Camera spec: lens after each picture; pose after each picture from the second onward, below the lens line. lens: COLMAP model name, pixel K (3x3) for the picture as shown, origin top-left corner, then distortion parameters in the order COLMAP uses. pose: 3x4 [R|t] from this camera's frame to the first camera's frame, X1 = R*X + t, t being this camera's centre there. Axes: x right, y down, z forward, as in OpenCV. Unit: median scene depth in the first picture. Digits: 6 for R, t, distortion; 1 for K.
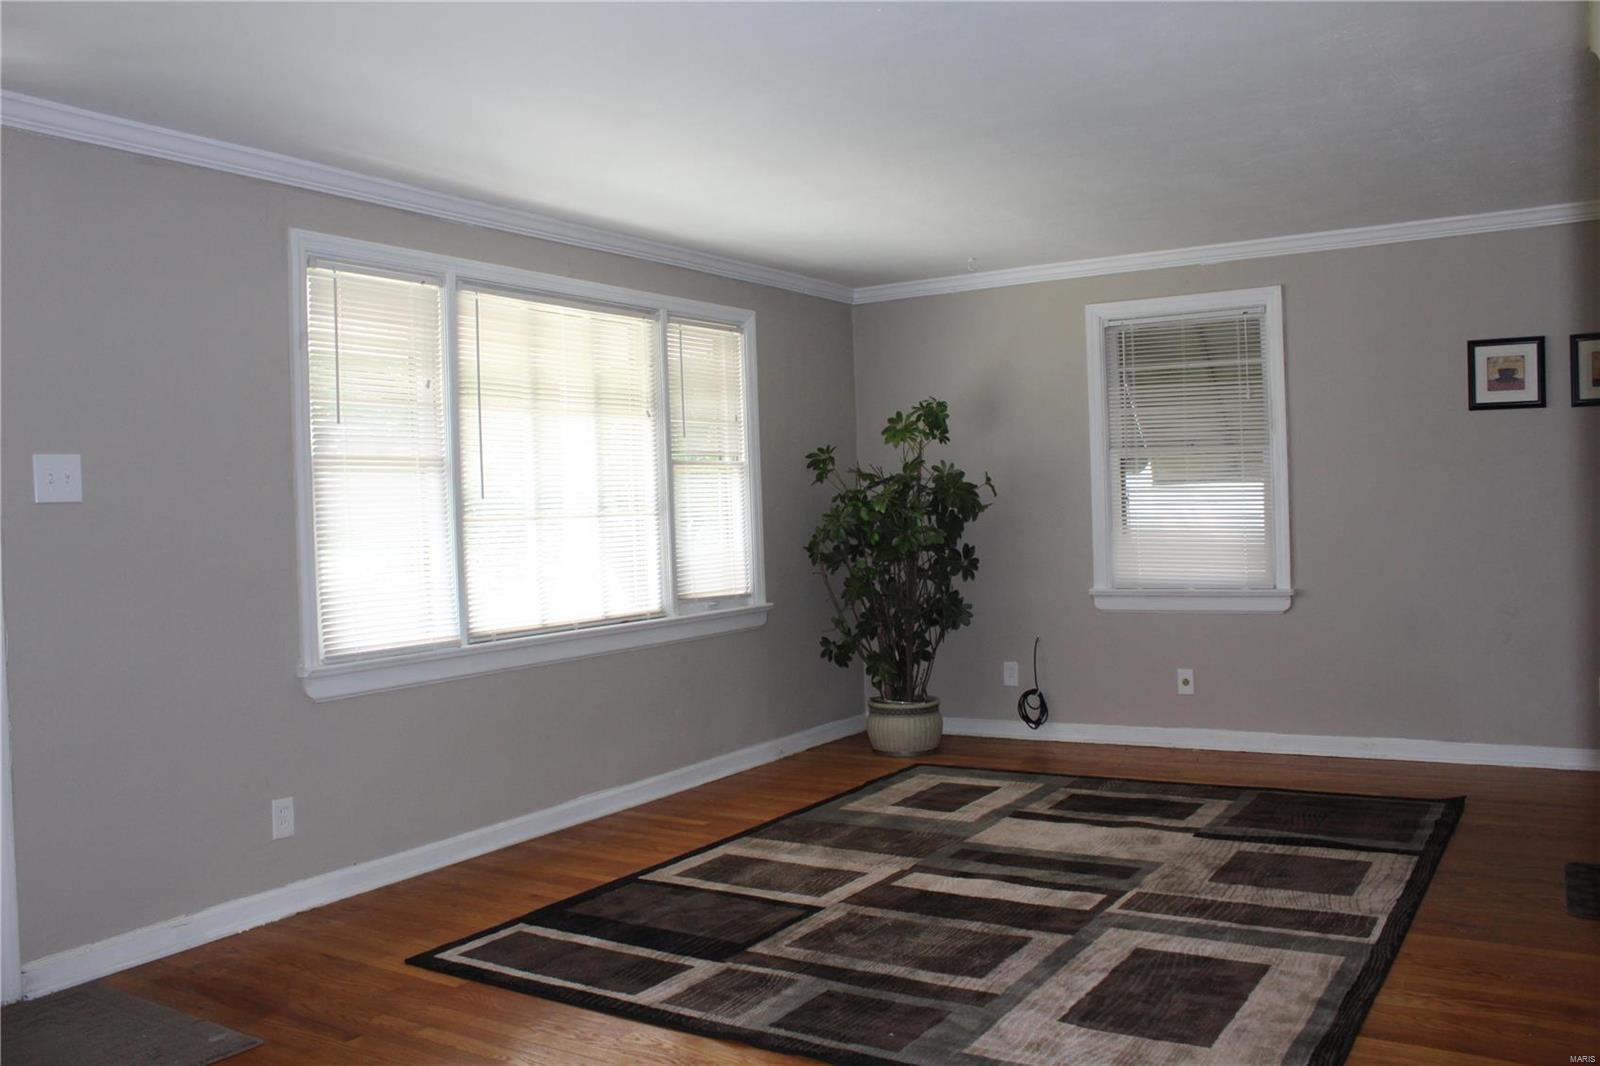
lens RADIAL K [[1344.4, 0, 792.9], [0, 1344.4, 529.1], [0, 0, 1]] dist [-0.165560, 0.147254]
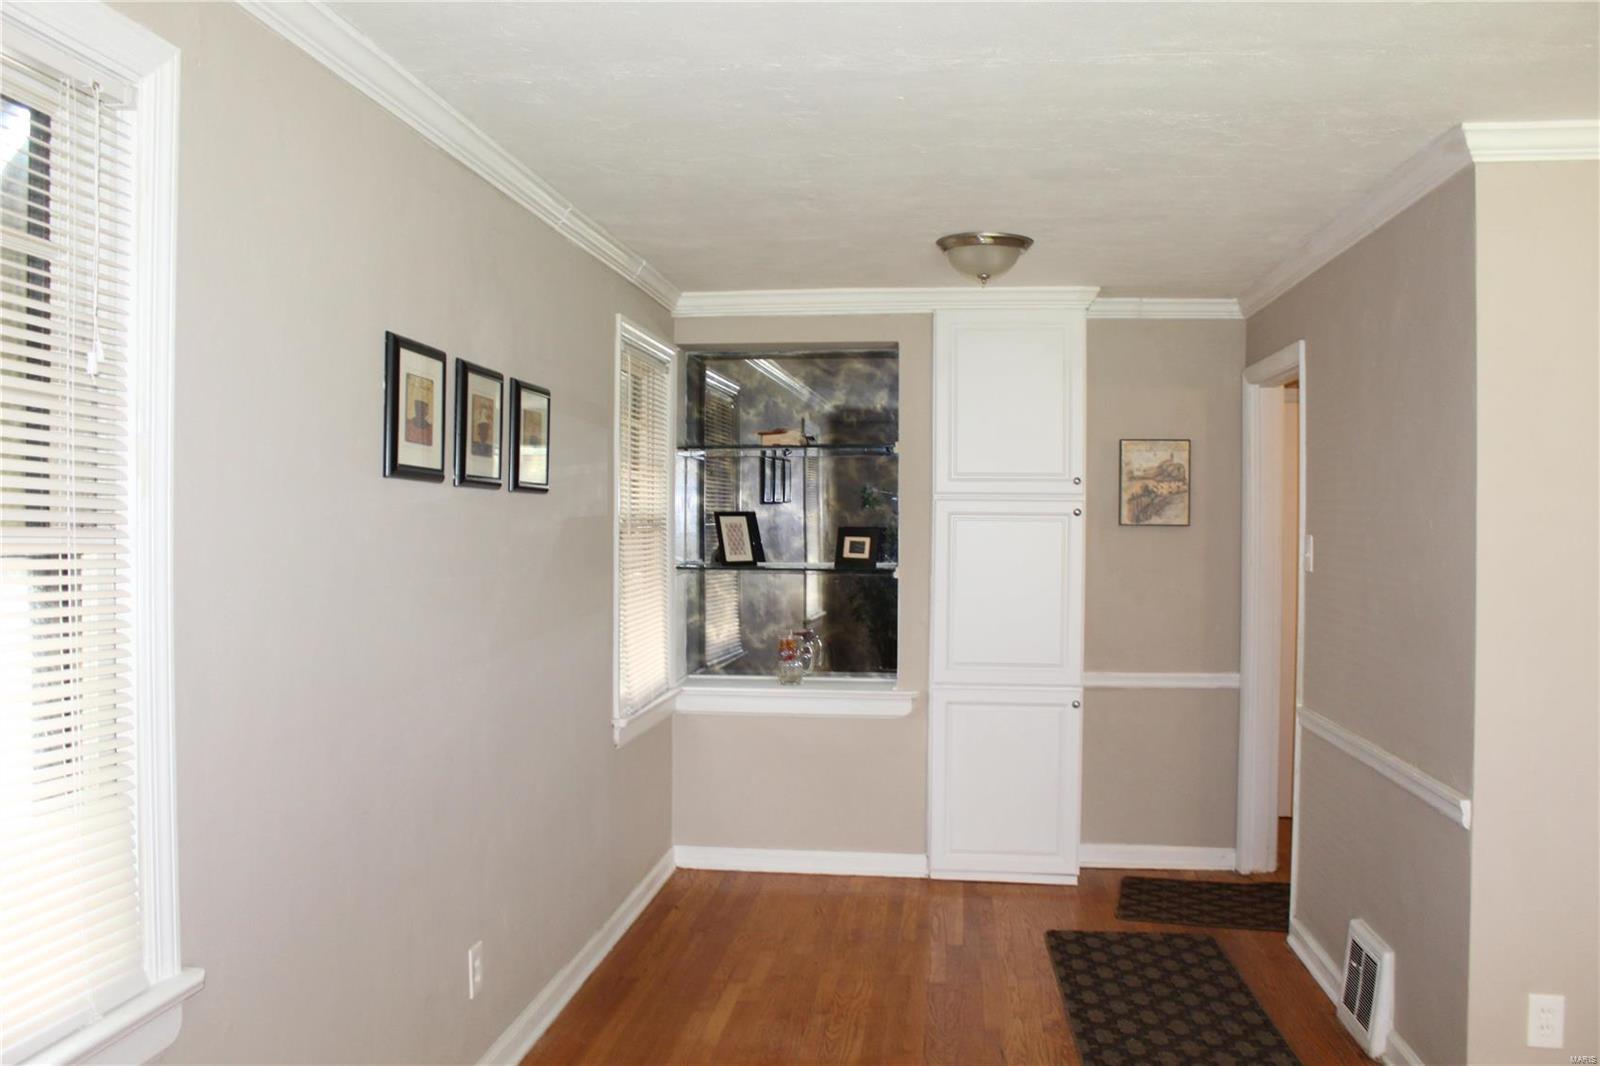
lens RADIAL K [[1344.4, 0, 795.5], [0, 1344.4, 538.7], [0, 0, 1]] dist [-0.165560, 0.147254]
pose [[-0.425468, 0.017177, 0.904811, 0.022213], [0.022345, 0.999714, -0.008471, -0.070728], [-0.904698, 0.016614, -0.425730, 1.232392]]
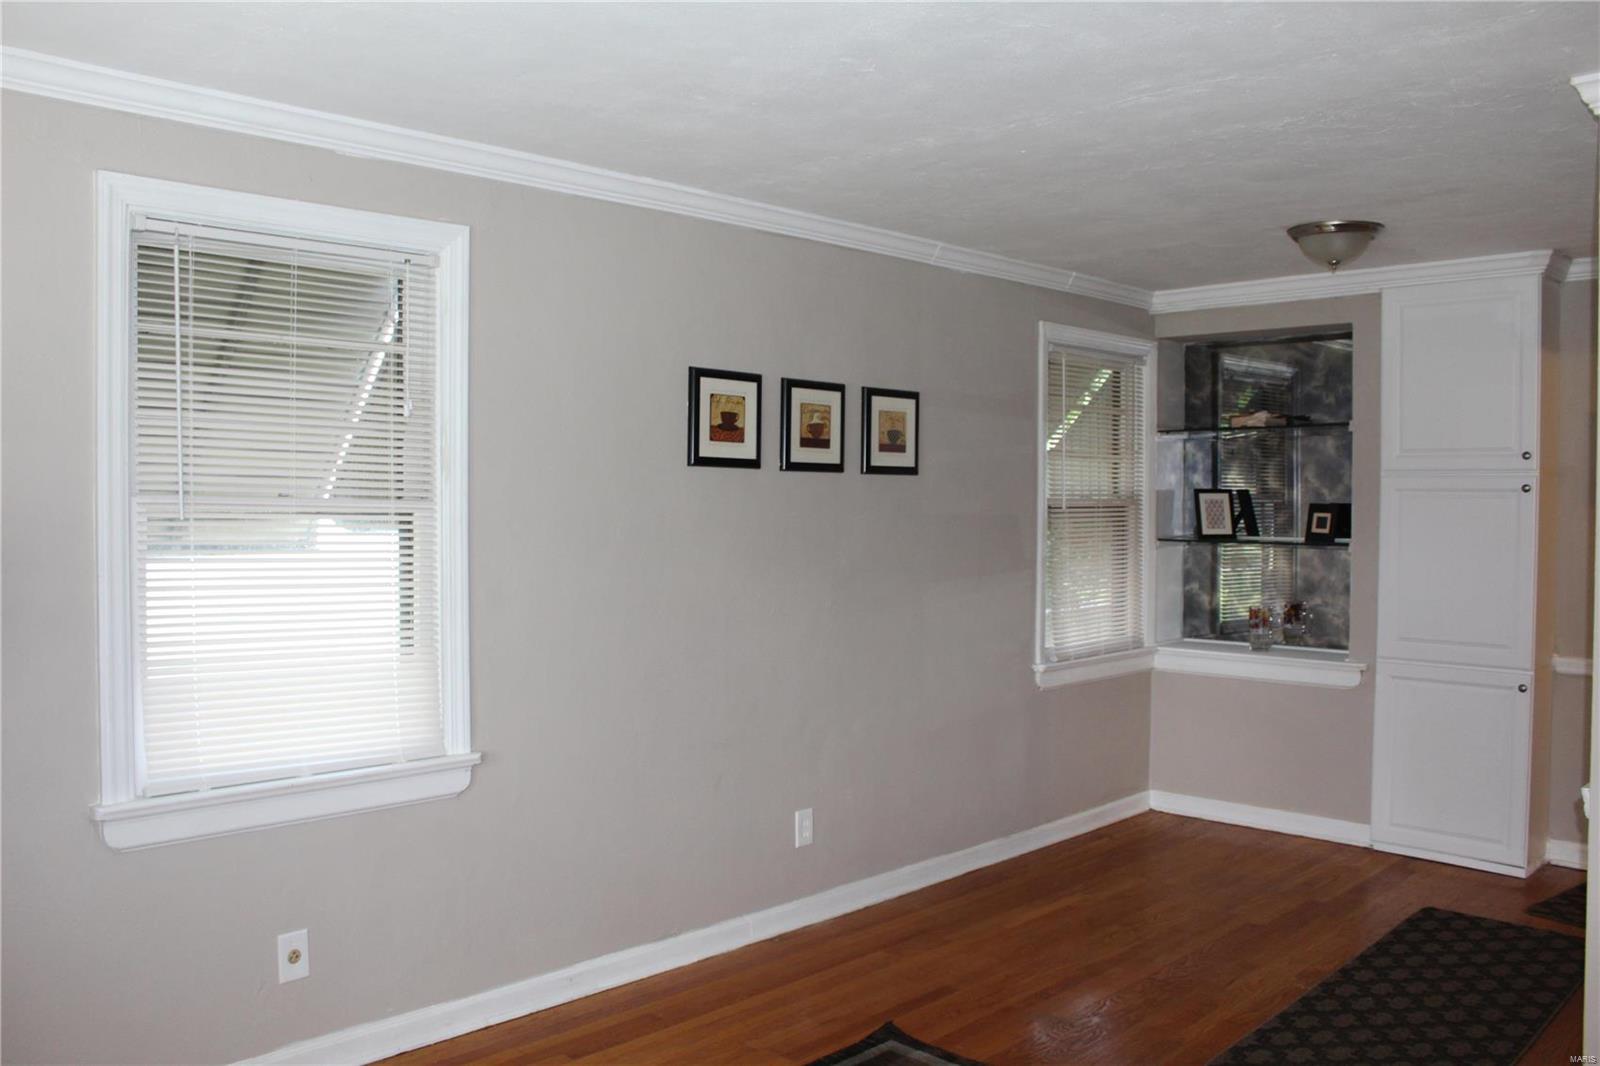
lens RADIAL K [[1344.4, 0, 791.3], [0, 1344.4, 534.9], [0, 0, 1]] dist [-0.165560, 0.147254]
pose [[0.213339, 0.003774, 0.976971, -0.201417], [0.004983, 0.999975, -0.004951, -0.057839], [-0.976966, 0.005924, 0.213315, 0.910521]]
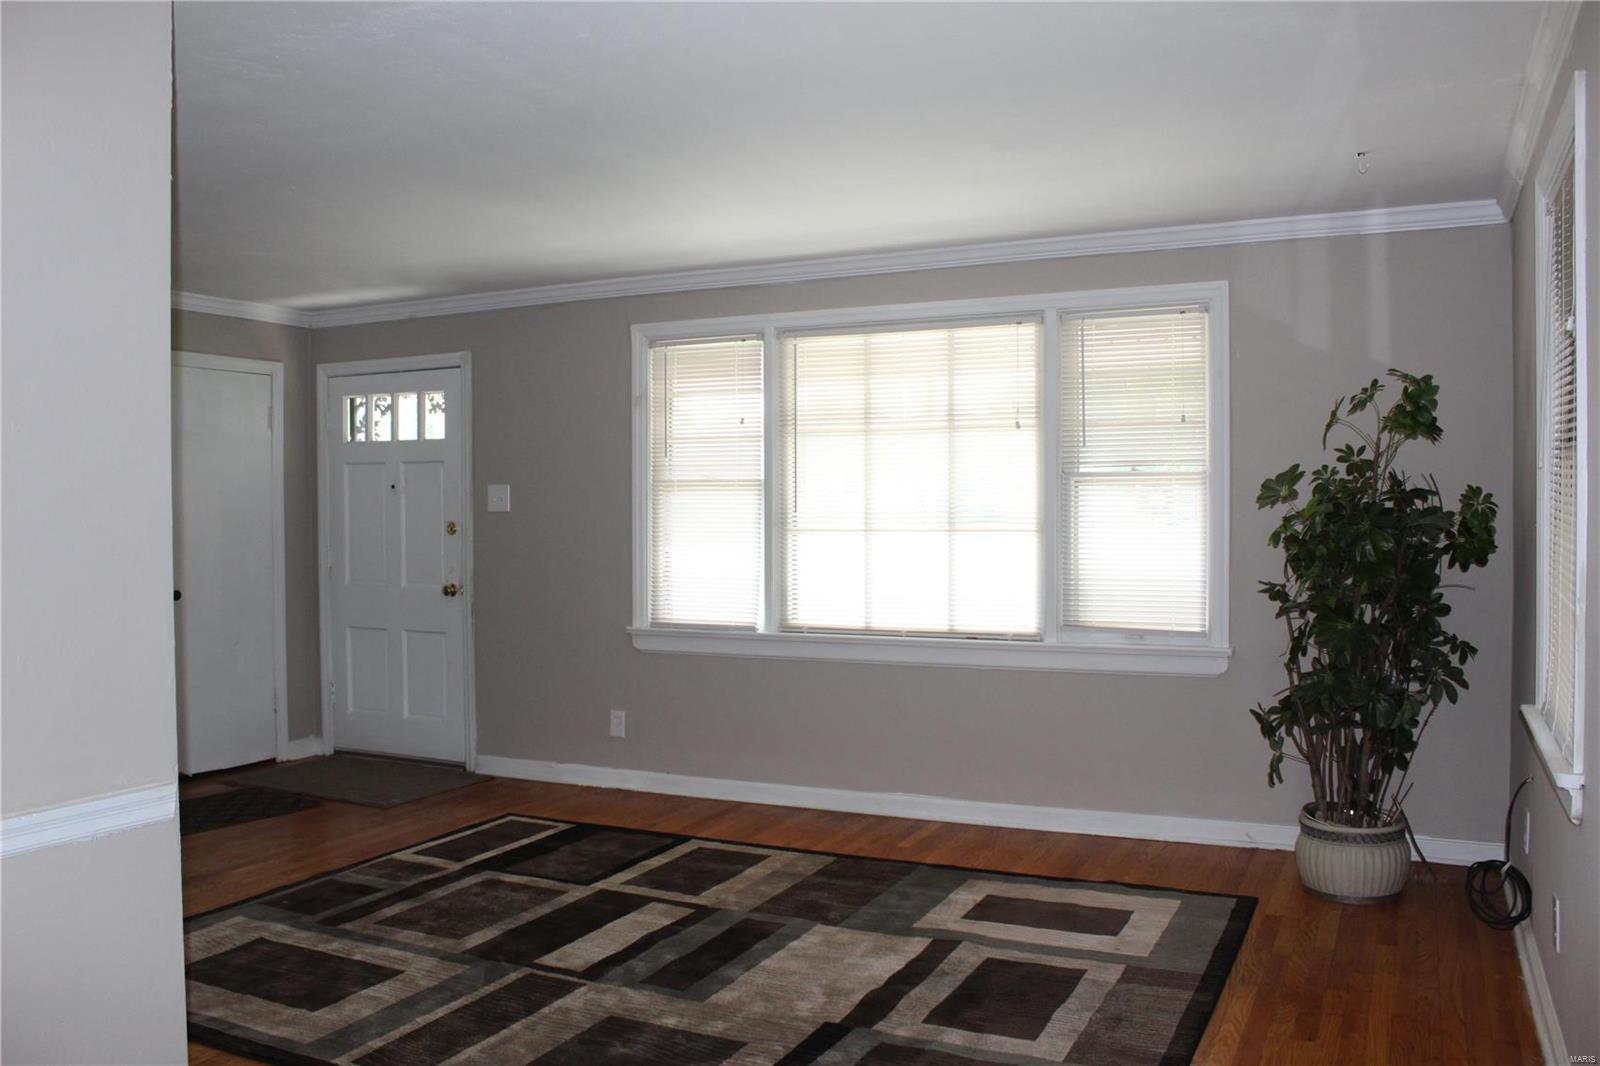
lens RADIAL K [[1344.4, 0, 790.2], [0, 1344.4, 531.2], [0, 0, 1]] dist [-0.165560, 0.147254]
pose [[0.114456, 0.054732, -0.991919, 0.962122], [-0.010906, 0.998490, 0.053836, -0.070973], [0.993368, 0.004656, 0.114880, 0.858578]]
